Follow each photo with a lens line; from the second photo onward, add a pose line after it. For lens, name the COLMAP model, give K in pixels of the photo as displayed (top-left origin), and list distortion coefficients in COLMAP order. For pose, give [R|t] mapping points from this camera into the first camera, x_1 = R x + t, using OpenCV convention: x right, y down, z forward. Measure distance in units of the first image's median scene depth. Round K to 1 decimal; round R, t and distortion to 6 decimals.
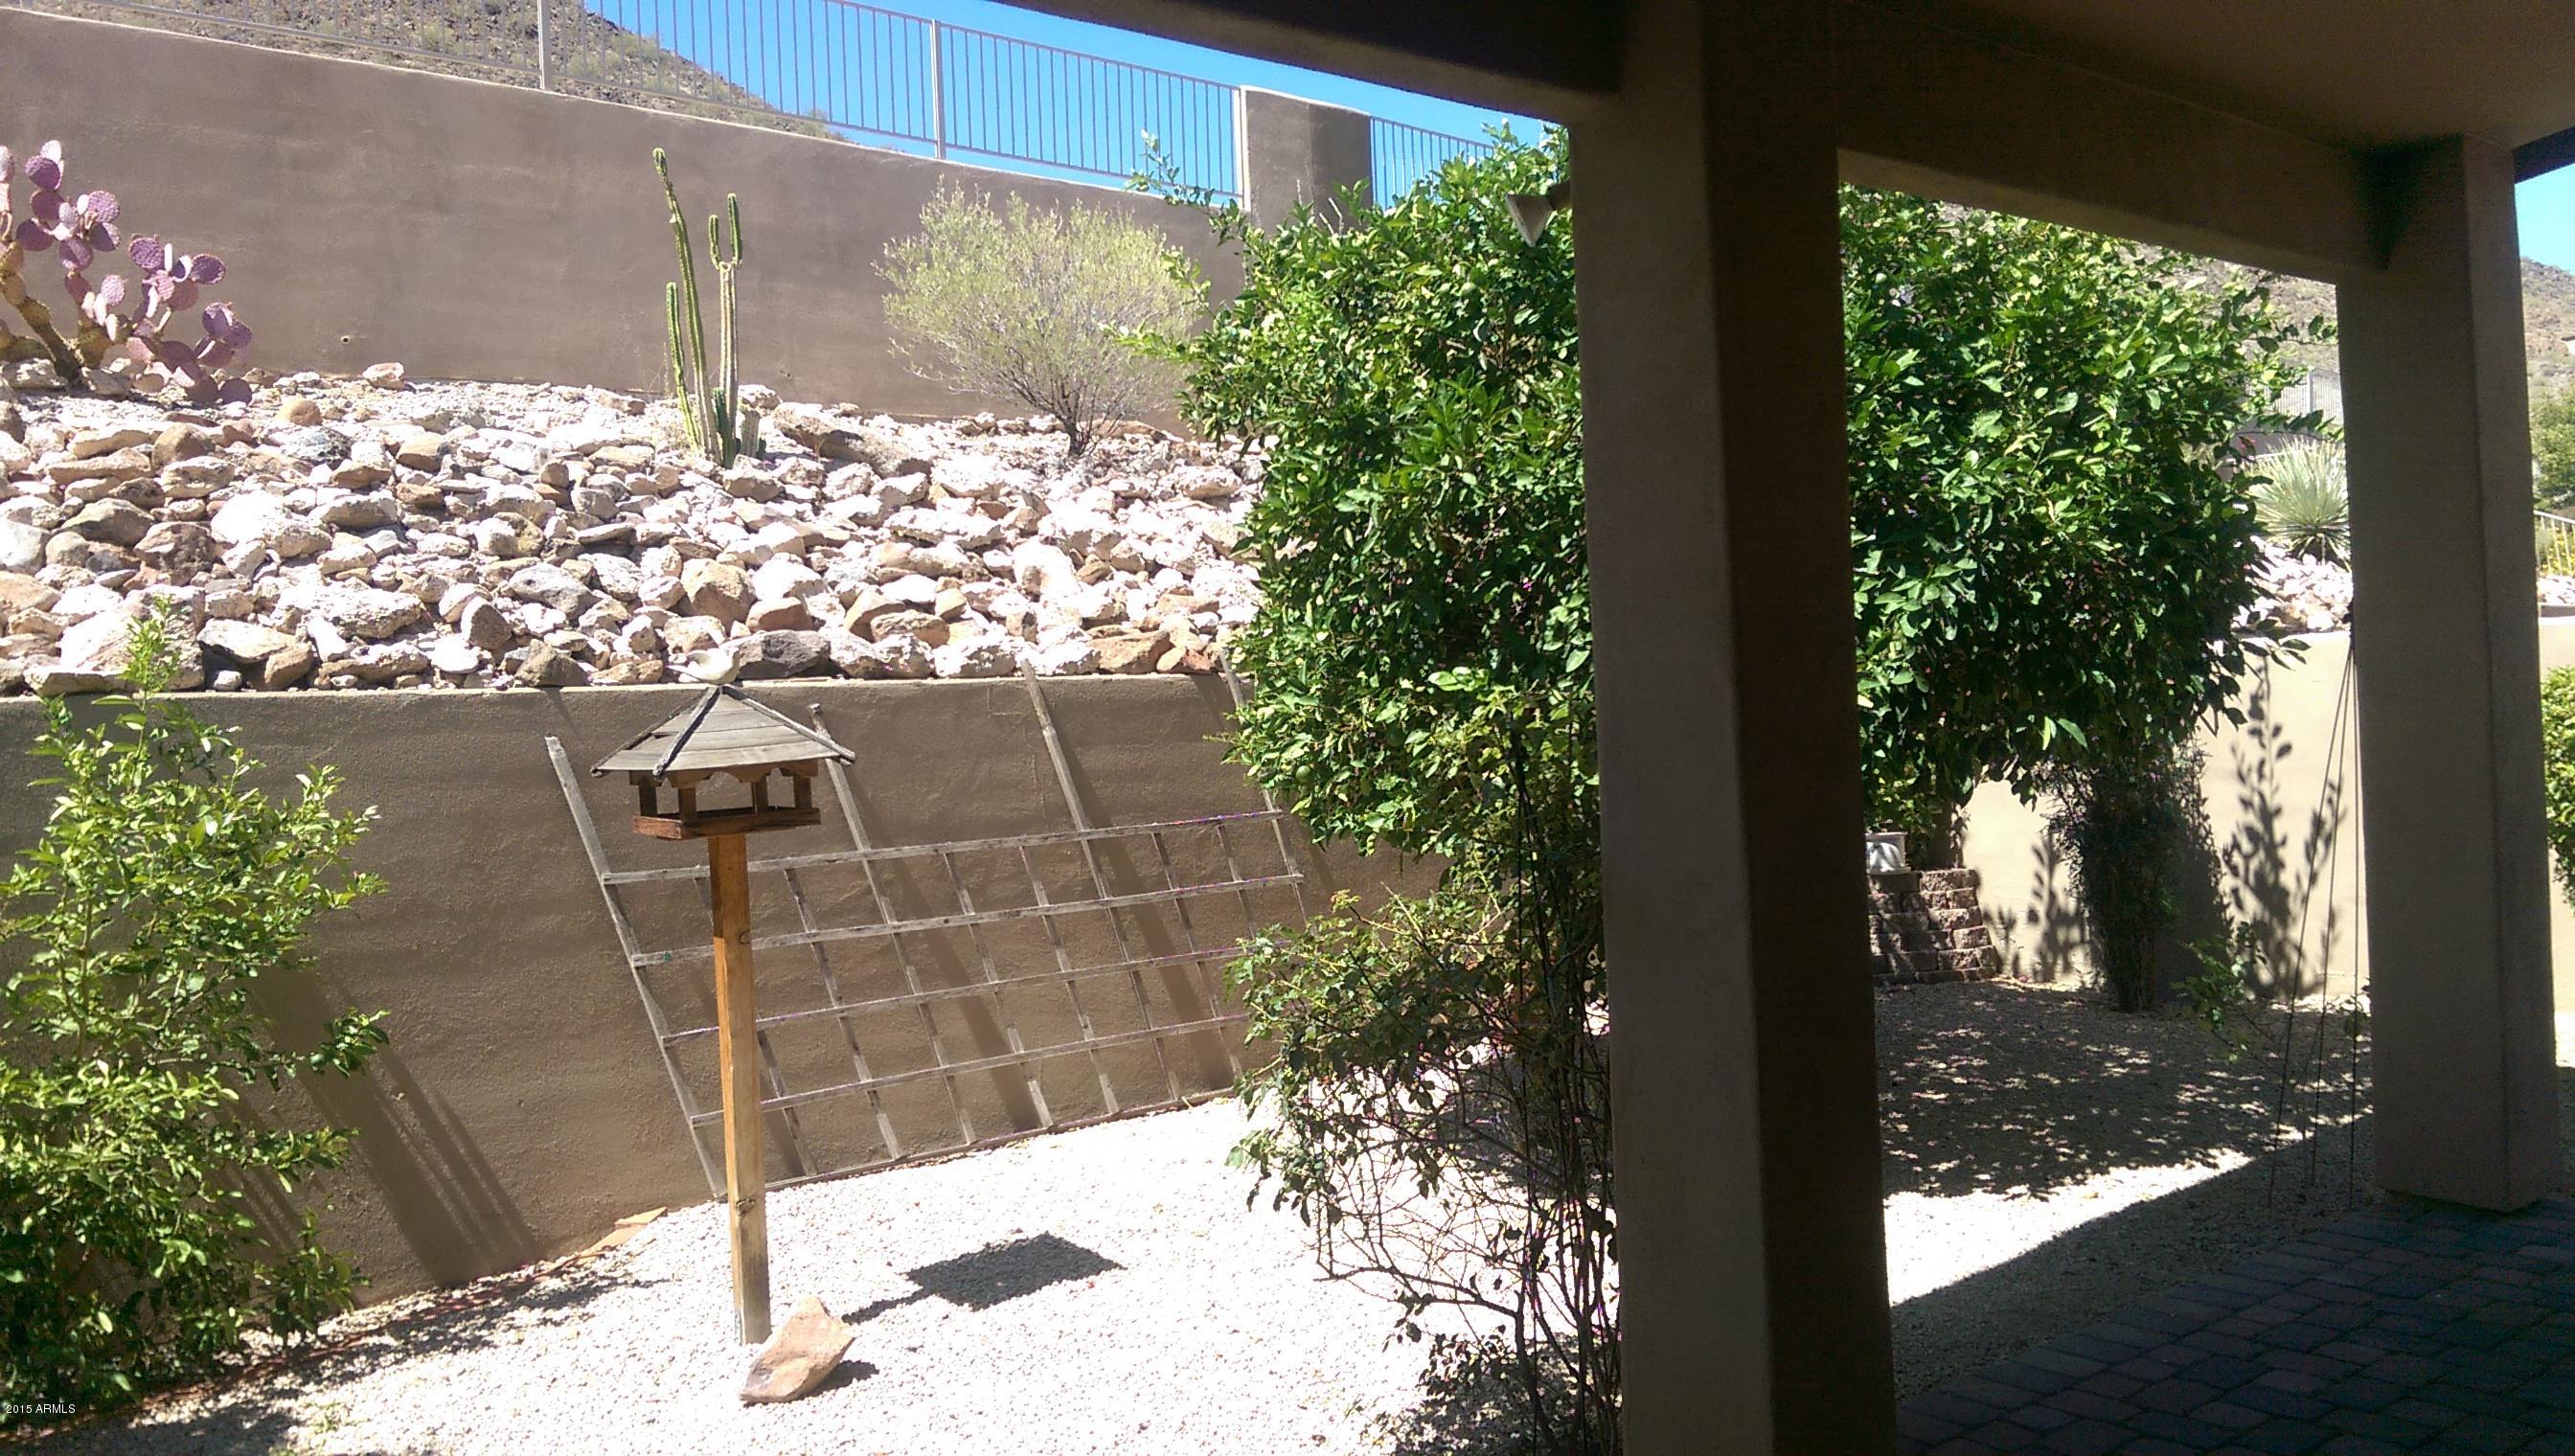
lens RADIAL K [[1824.5, 0, 1289.5], [0, 1824.5, 740.3], [0, 0, 1]] dist [0.086195, -0.138627]
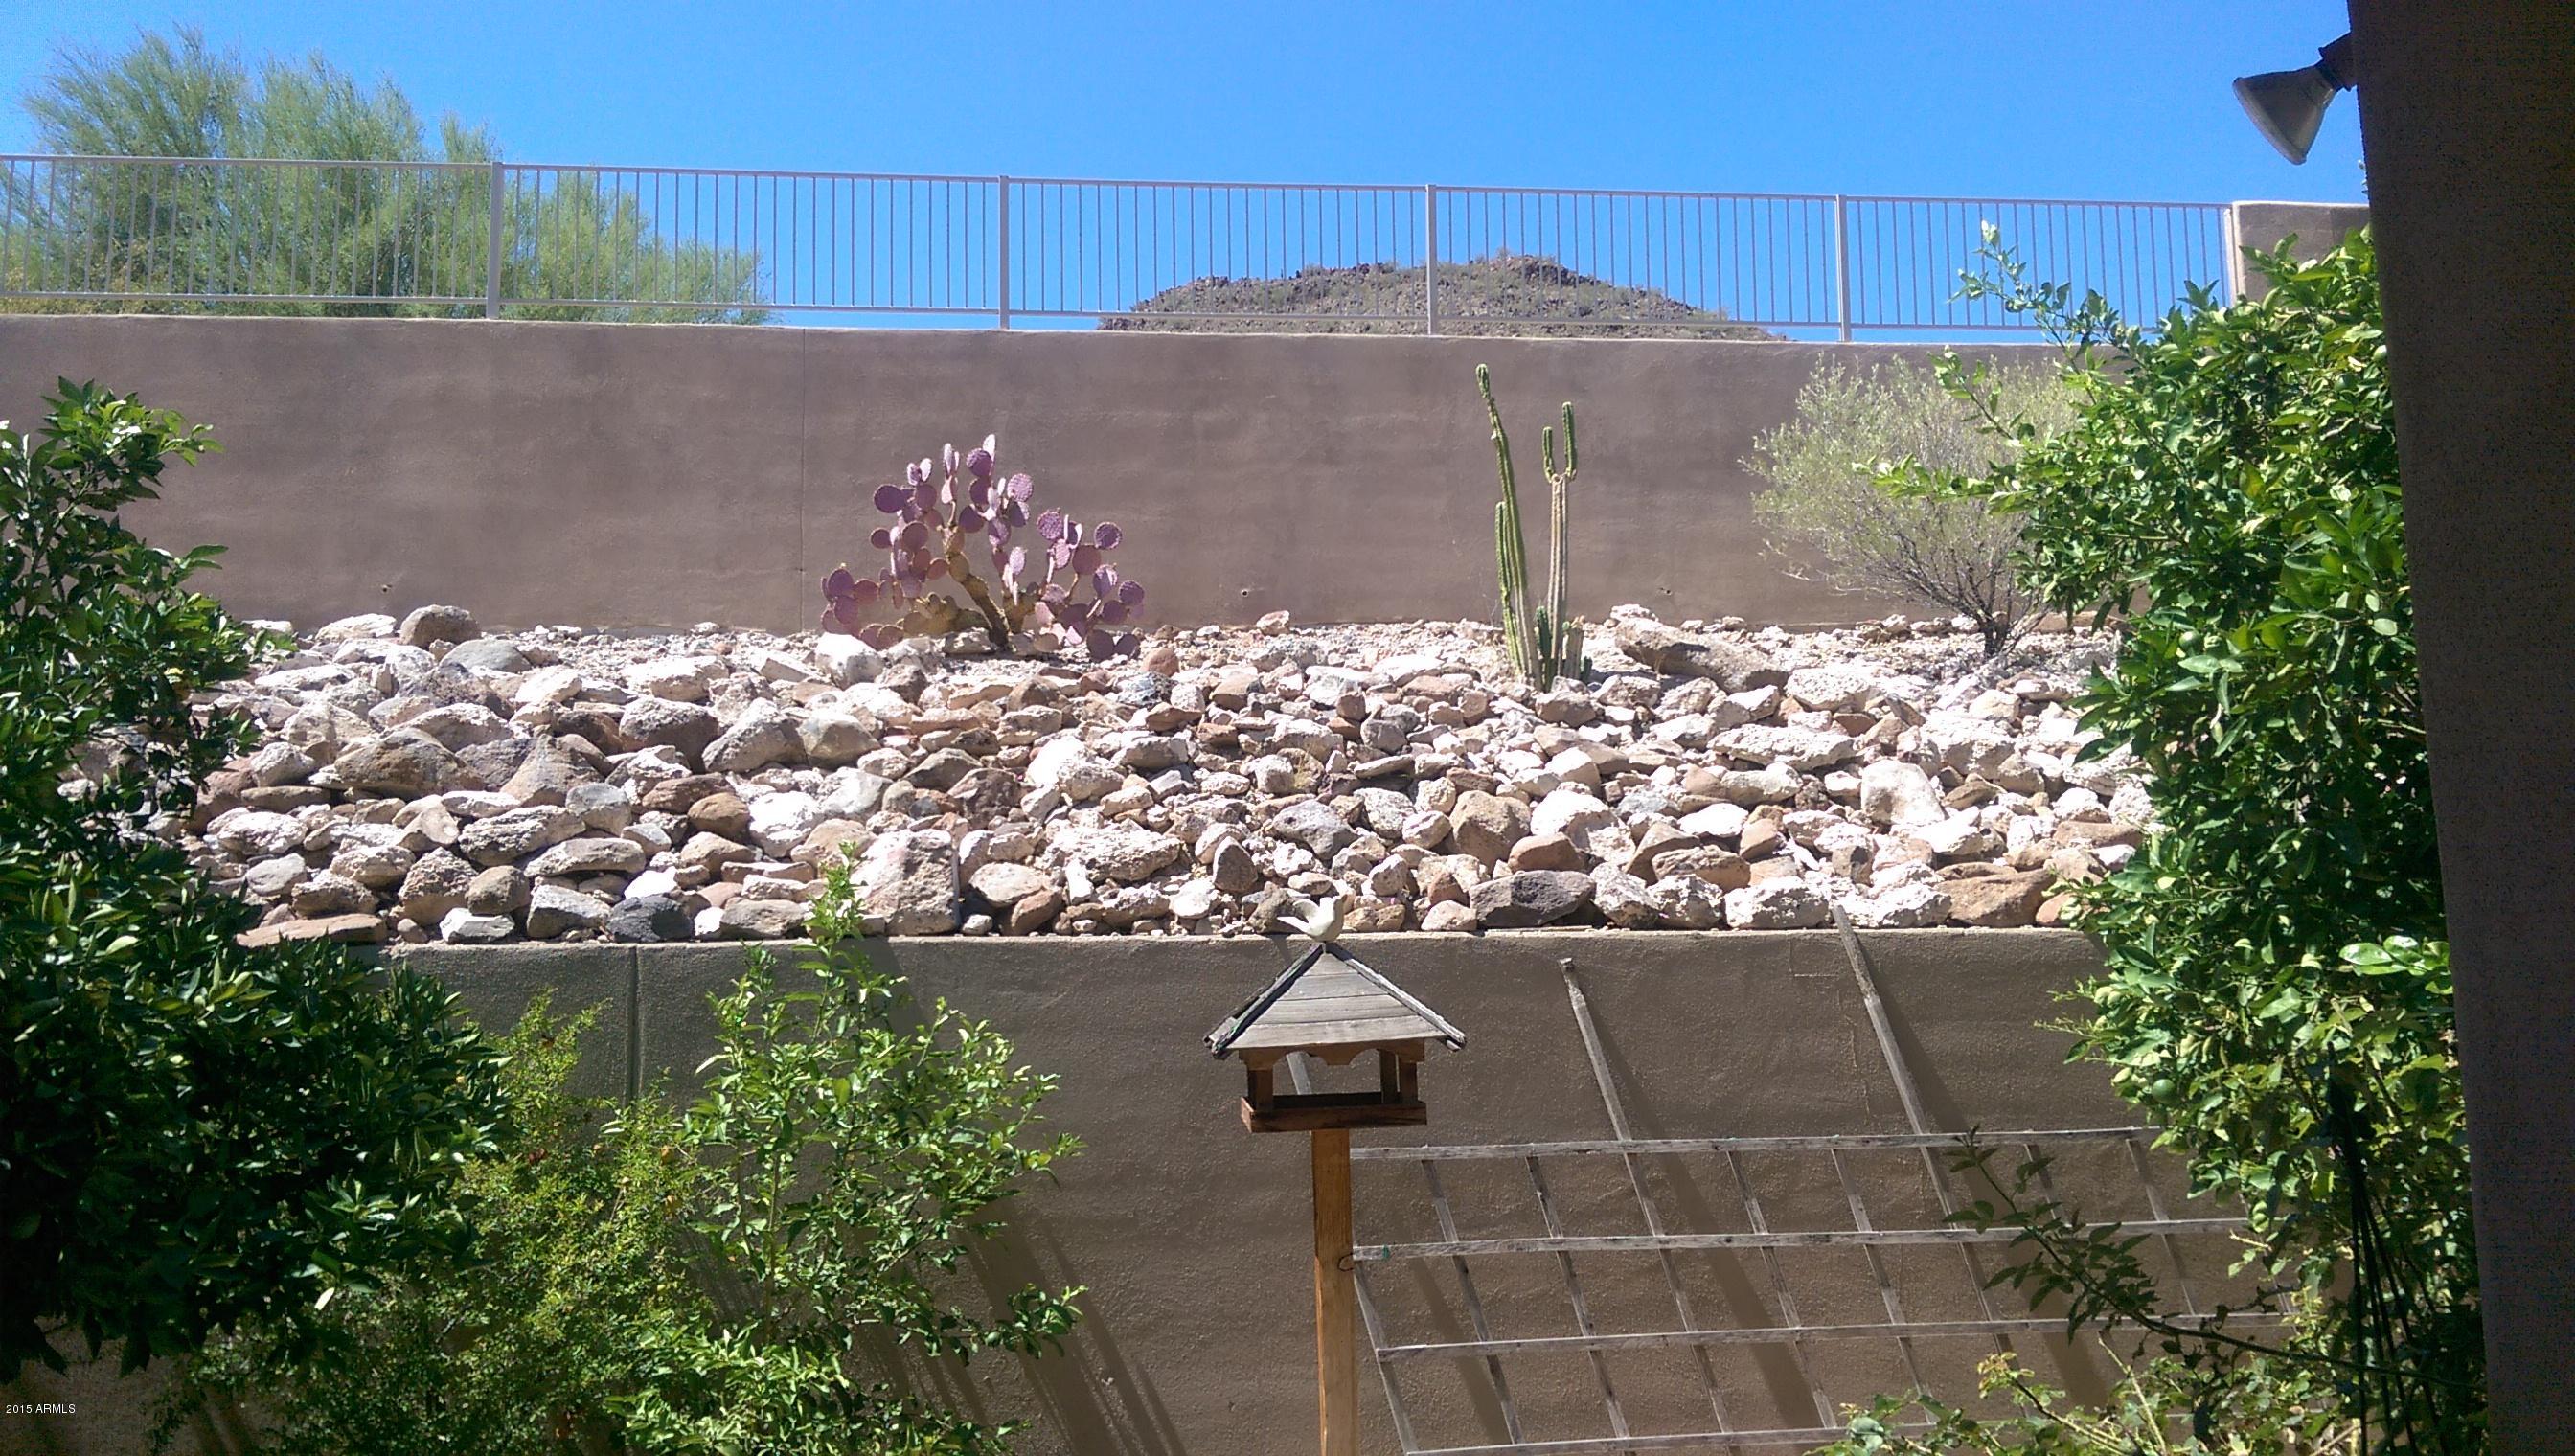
lens RADIAL K [[1824.5, 0, 1289.5], [0, 1824.5, 740.3], [0, 0, 1]] dist [0.086195, -0.138627]
pose [[0.848116, -0.039012, -0.528373, 0.076850], [-0.027779, 0.992639, -0.117879, -0.015619], [0.529082, 0.114653, 0.840789, 0.201328]]
